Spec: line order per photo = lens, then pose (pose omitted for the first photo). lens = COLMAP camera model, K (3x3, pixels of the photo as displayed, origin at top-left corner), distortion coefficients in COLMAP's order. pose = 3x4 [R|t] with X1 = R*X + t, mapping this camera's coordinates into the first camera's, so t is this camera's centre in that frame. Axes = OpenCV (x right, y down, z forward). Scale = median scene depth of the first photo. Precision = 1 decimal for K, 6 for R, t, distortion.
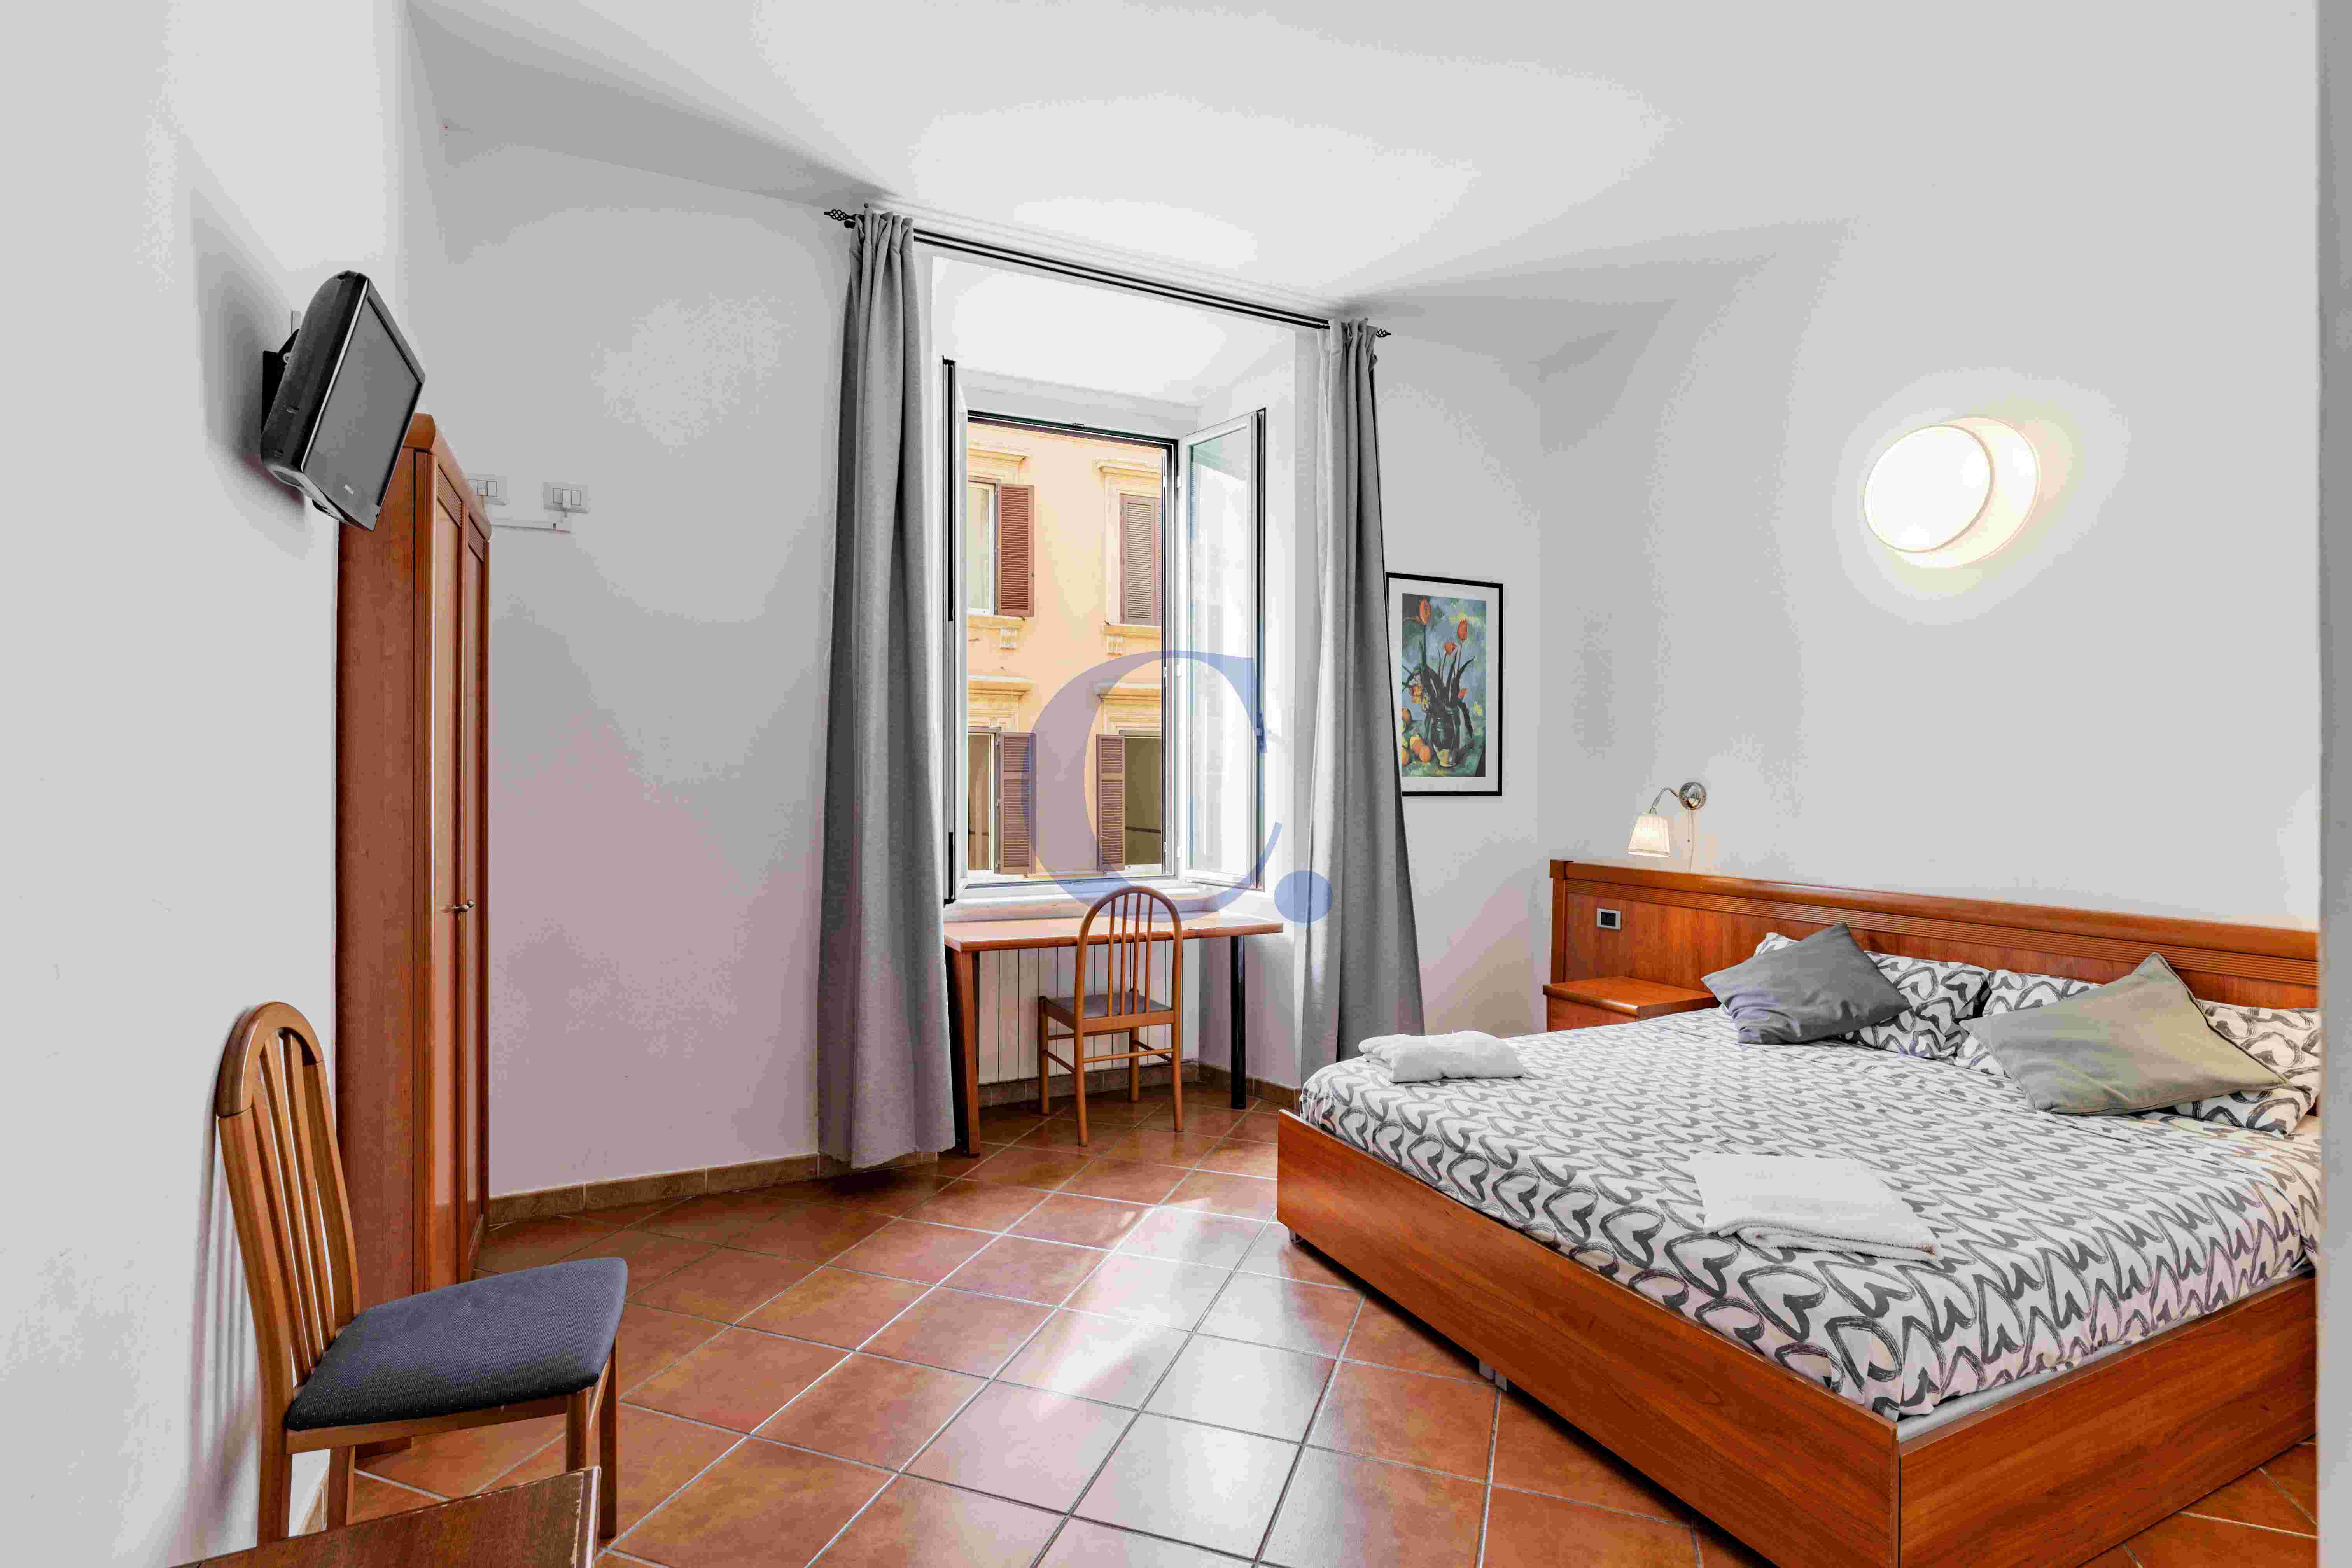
lens RADIAL K [[1101.4, 0, 1183.9], [0, 1101.4, 798.5], [0, 0, 1]] dist [0.000566, 0.000144]
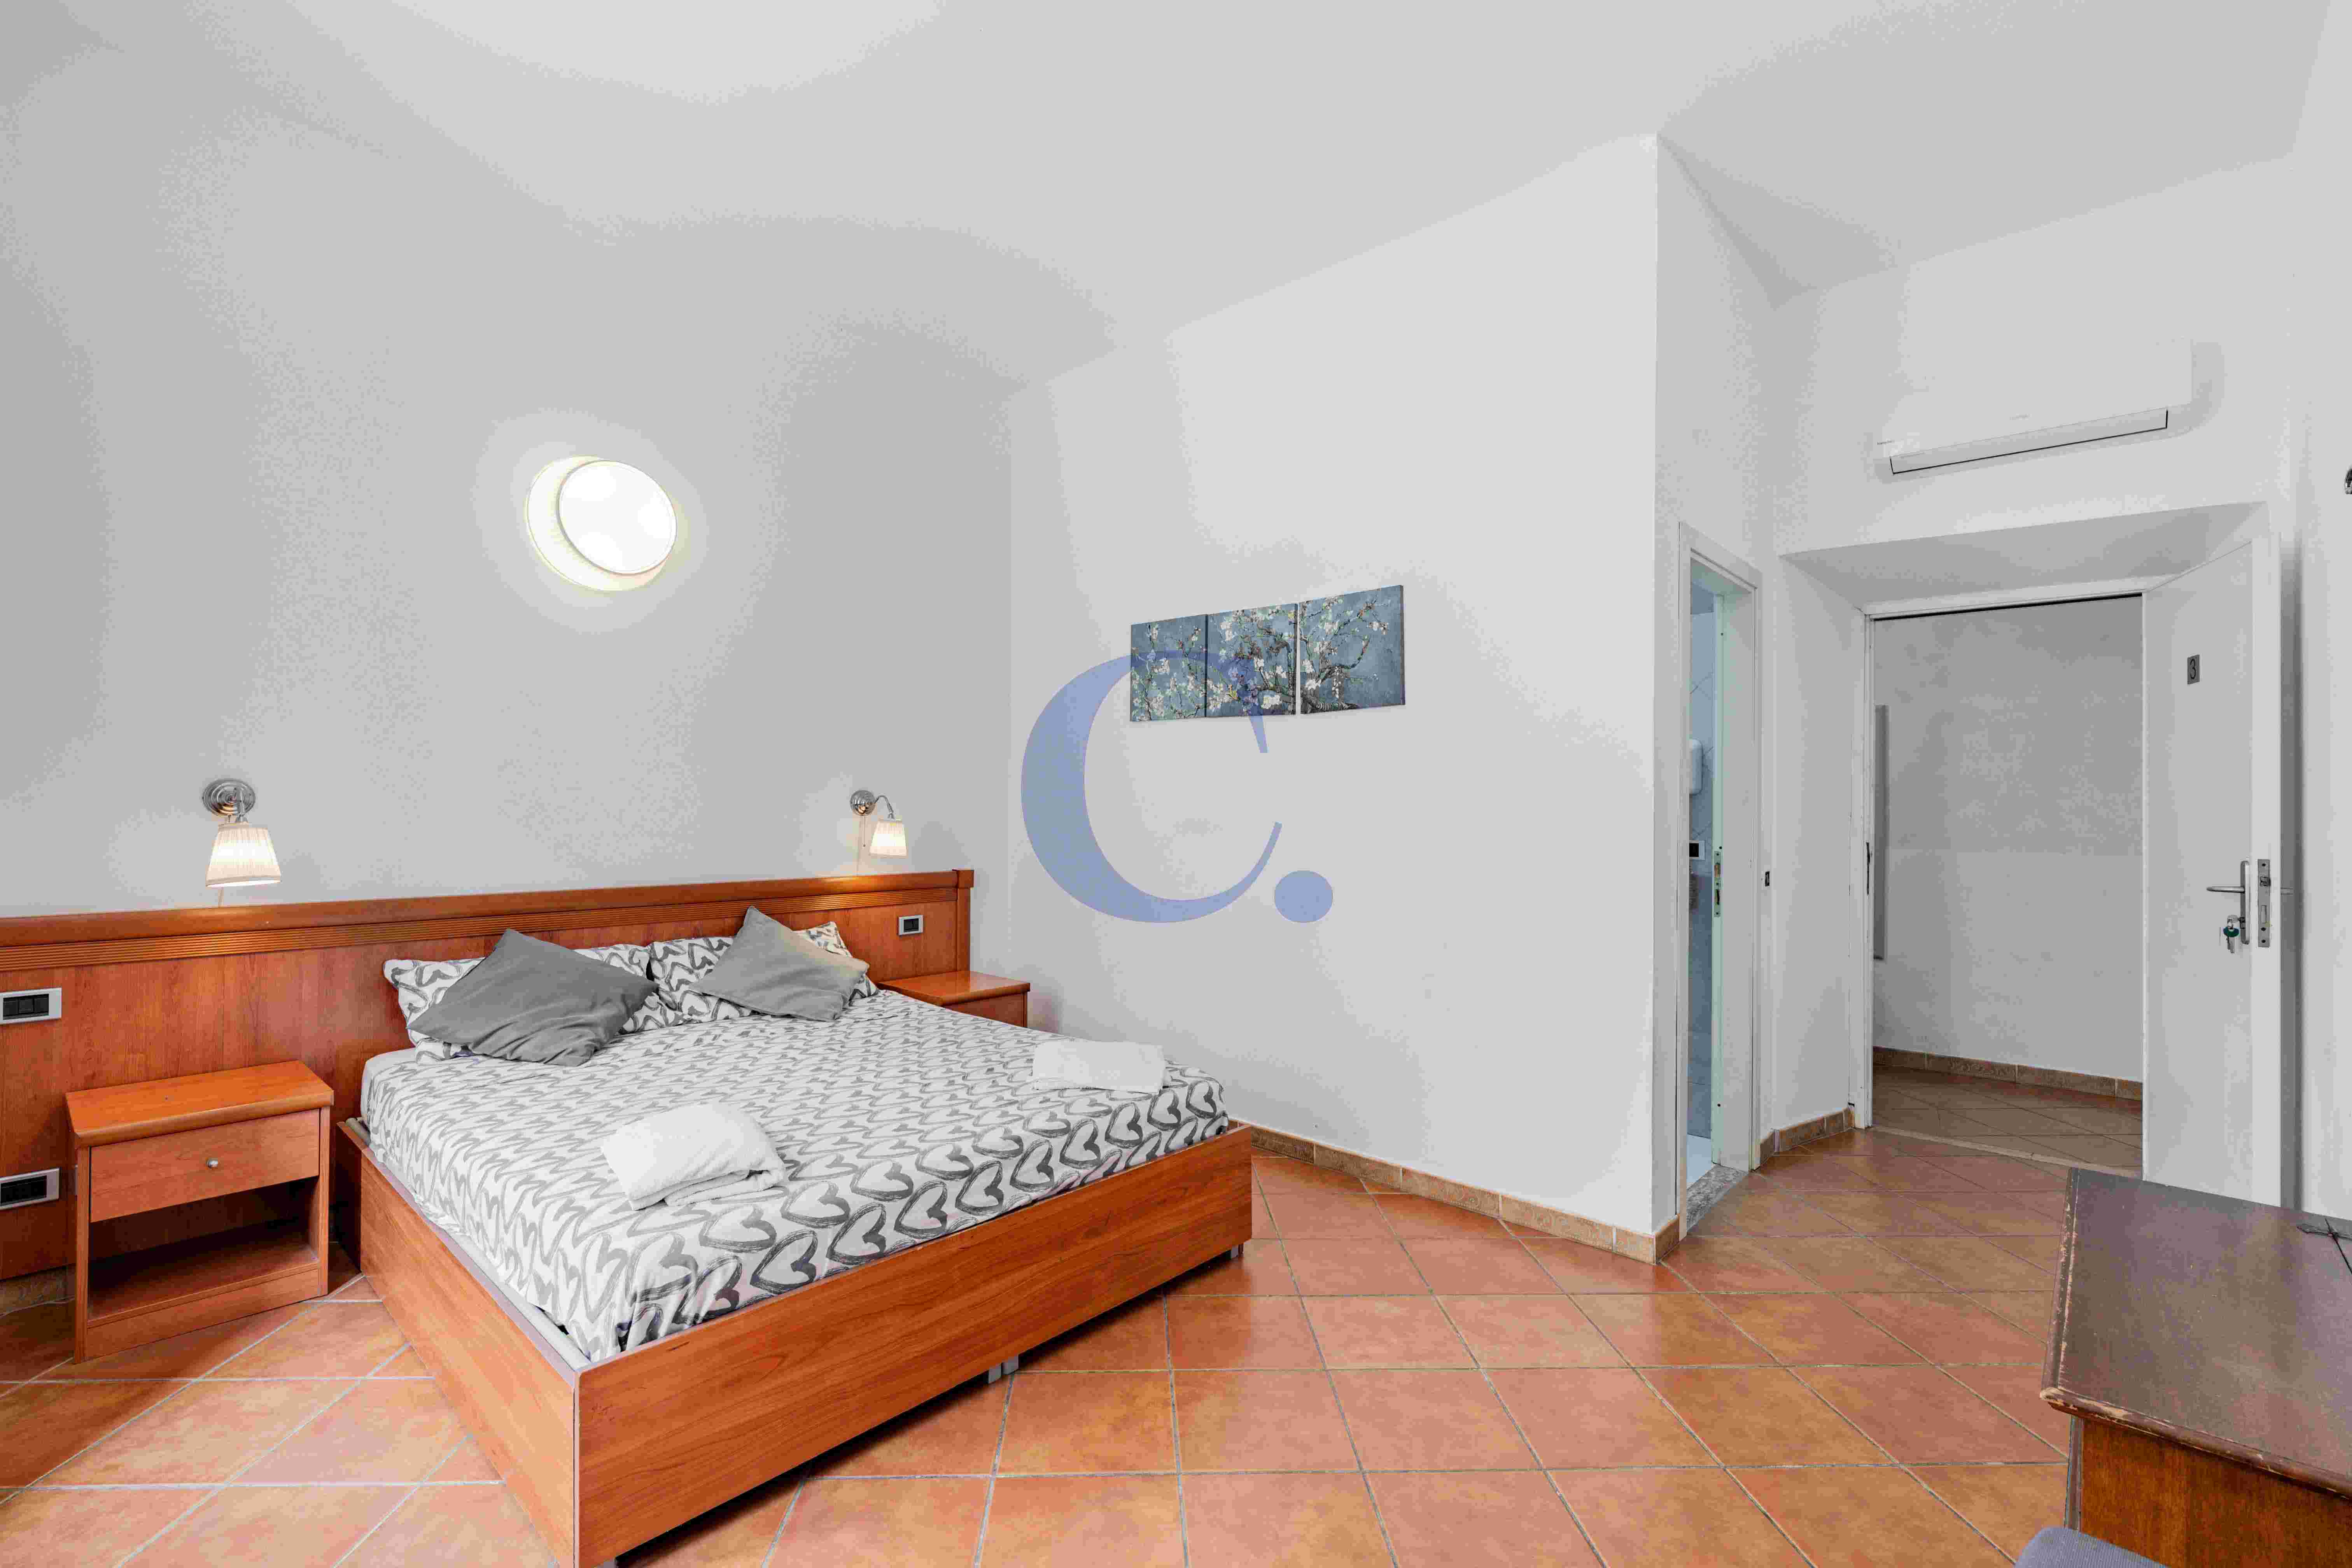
lens RADIAL K [[1069.5, 0, 1110.4], [0, 1069.5, 787.9], [0, 0, 1]] dist [-0.002903, -0.000403]
pose [[-0.351994, 0.001939, 0.936000, -0.460114], [0.002538, 0.999996, -0.001117, -0.007447], [-0.935999, 0.001983, -0.351998, 0.851833]]
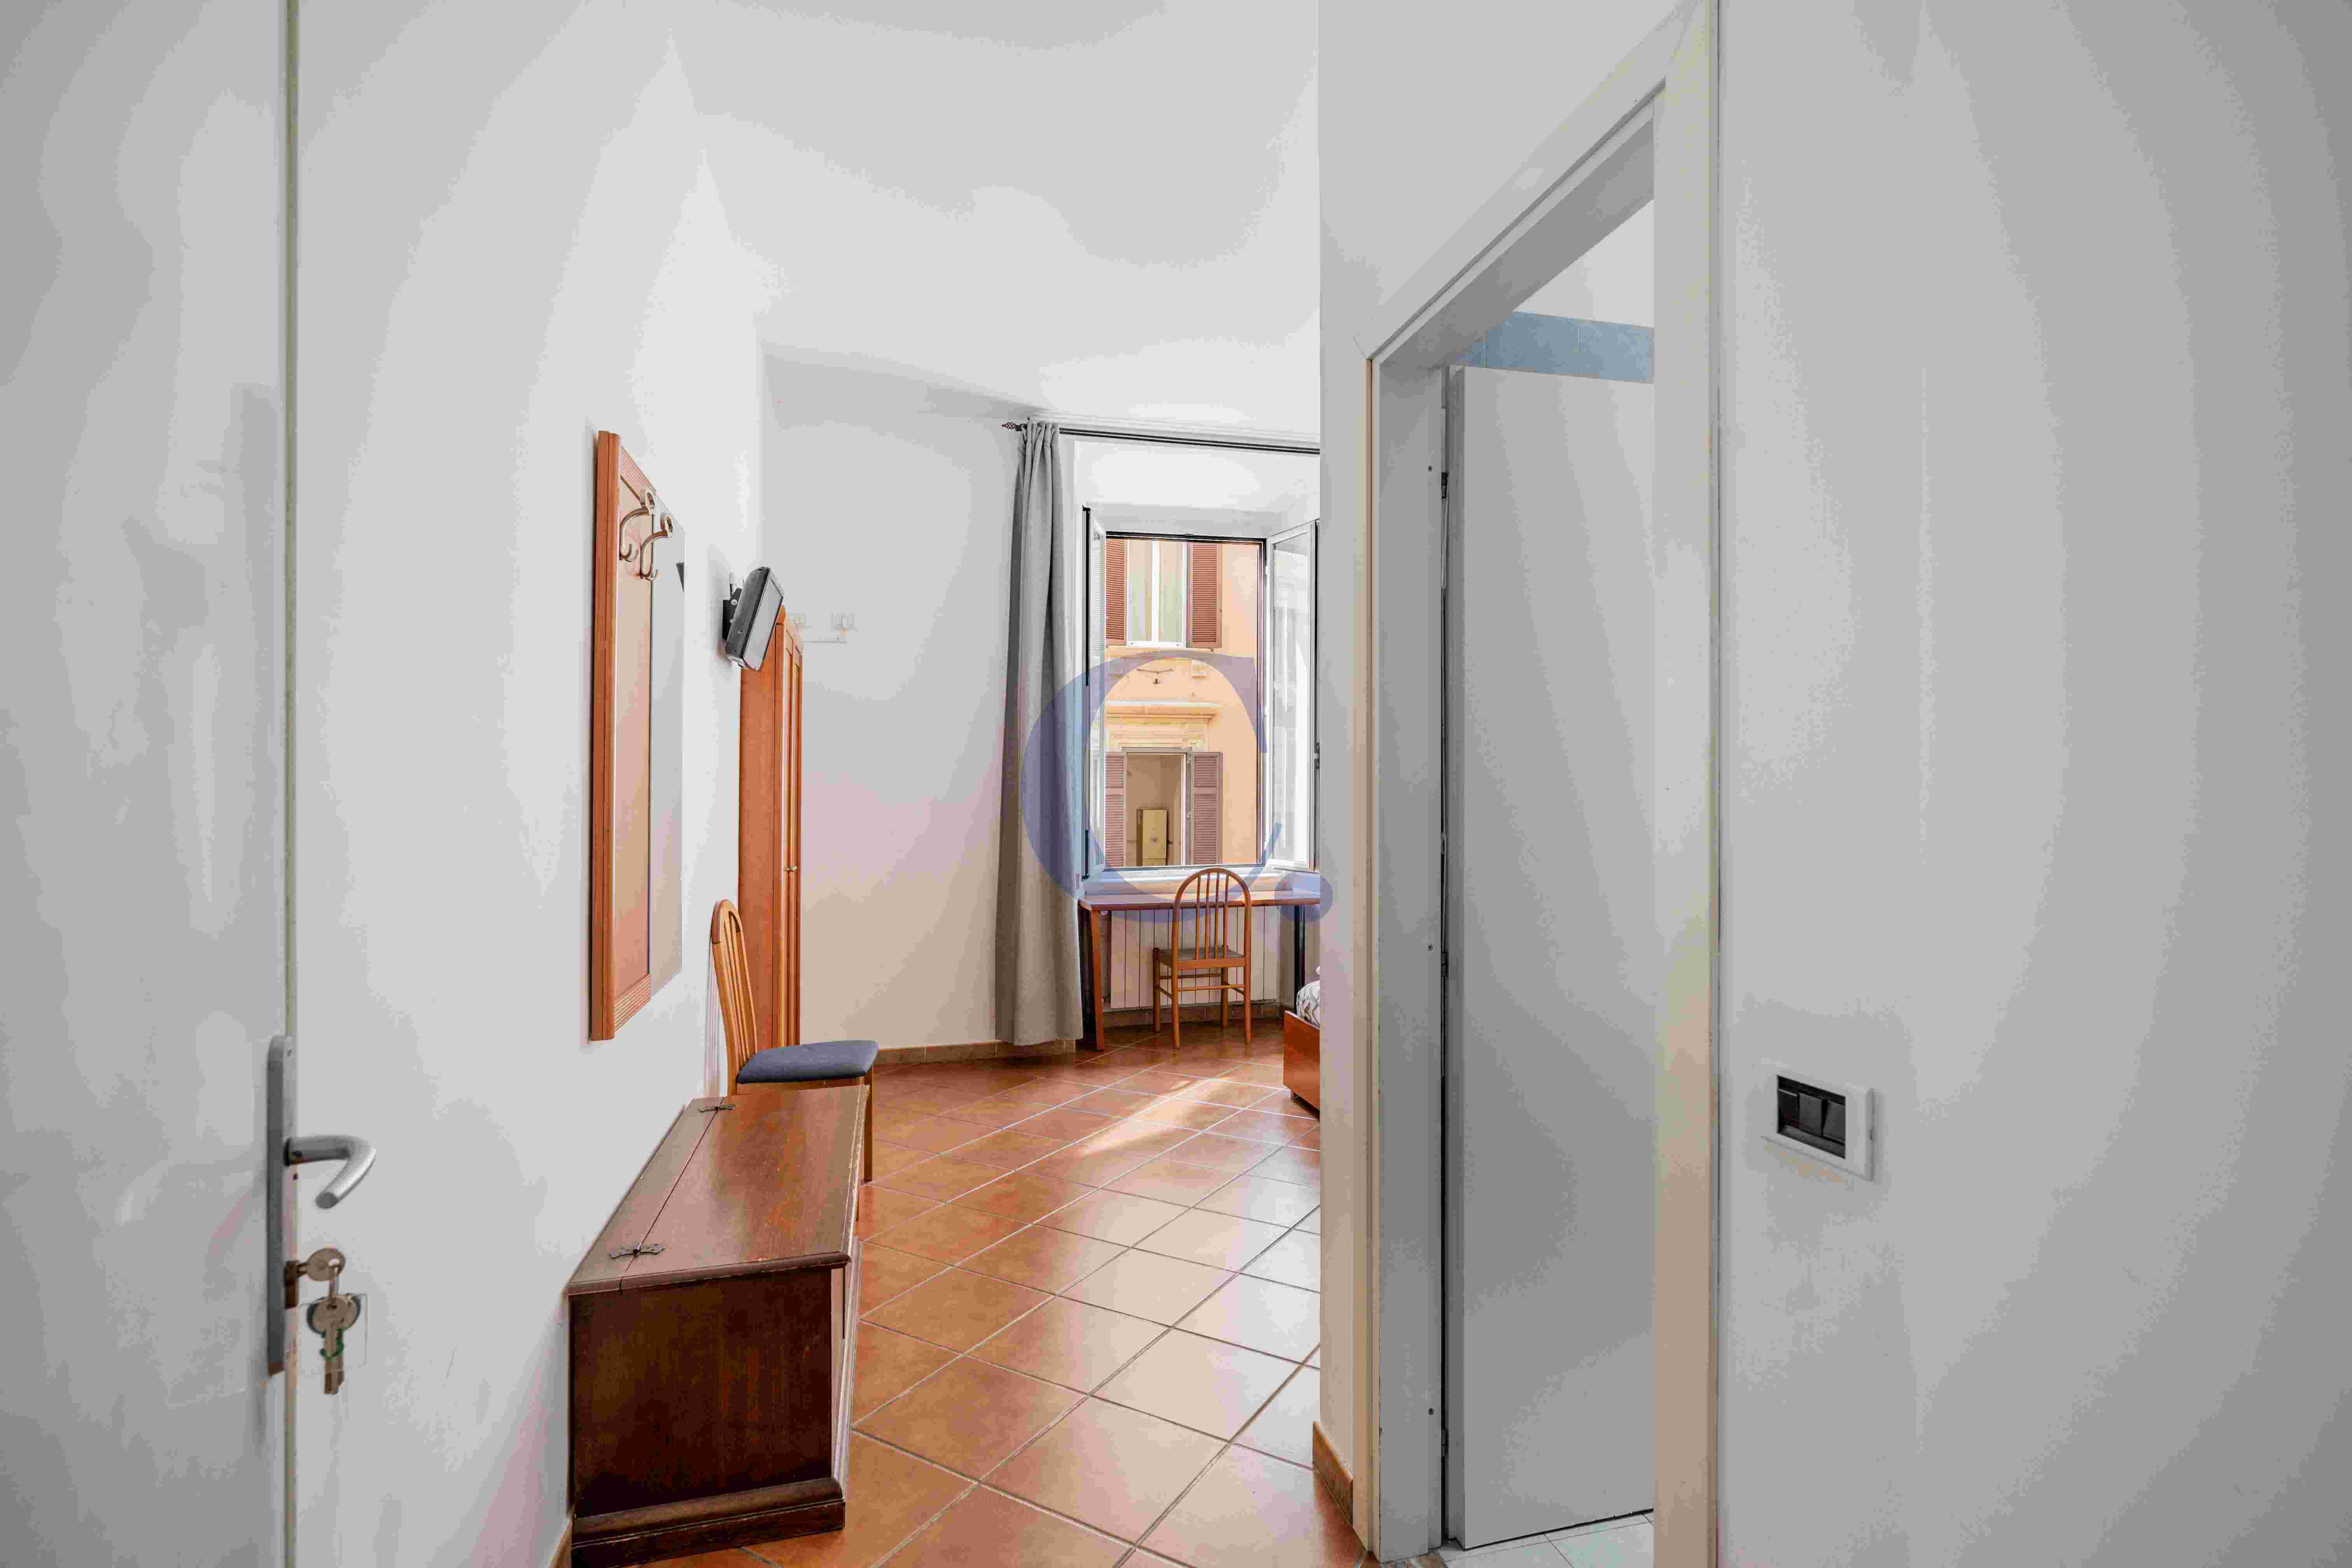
lens RADIAL K [[1055.2, 0, 1223.0], [0, 1055.2, 782.3], [0, 0, 1]] dist [-0.001782, -0.000124]
pose [[0.988504, -0.007318, -0.151019, 0.202690], [0.003092, 0.999598, -0.028200, 0.009467], [0.151165, 0.027408, 0.988129, -0.404735]]
